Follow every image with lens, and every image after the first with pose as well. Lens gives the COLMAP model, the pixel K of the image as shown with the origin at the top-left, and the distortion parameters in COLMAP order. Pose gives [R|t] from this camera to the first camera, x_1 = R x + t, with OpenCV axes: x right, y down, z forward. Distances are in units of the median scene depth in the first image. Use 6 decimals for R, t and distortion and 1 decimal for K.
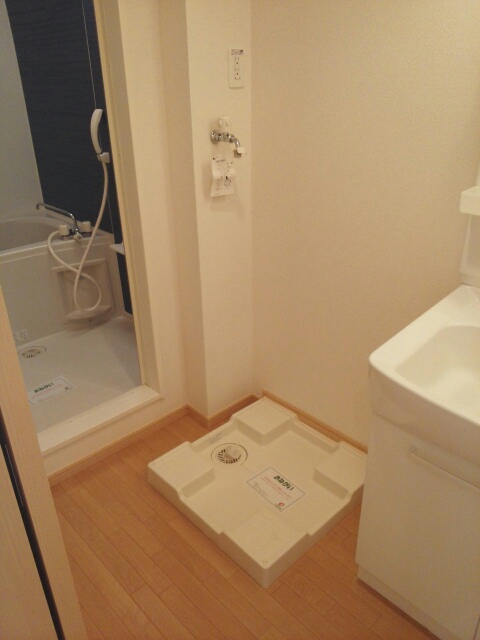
lens RADIAL K [[487.1, 0, 240.0], [0, 487.1, 320.0], [0, 0, 1]] dist [0.004389, 0.000793]
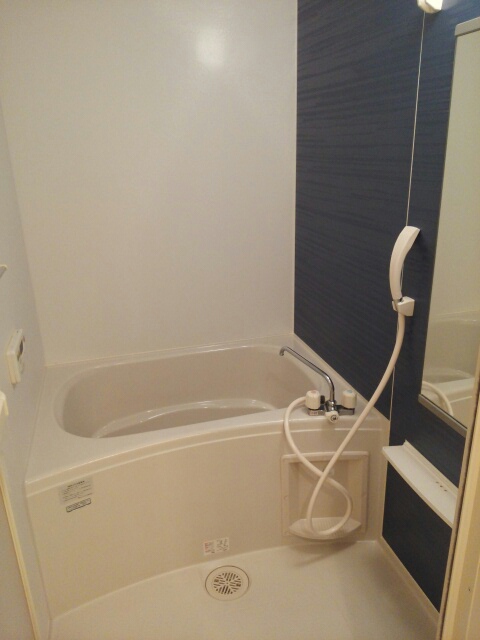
lens RADIAL K [[487.1, 0, 240.0], [0, 487.1, 320.0], [0, 0, 1]] dist [0.004389, 0.000793]
pose [[0.878164, 0.156951, -0.451879, -0.175646], [-0.200087, 0.978554, -0.048961, -0.235649], [0.434504, 0.133411, 0.890735, 0.384908]]
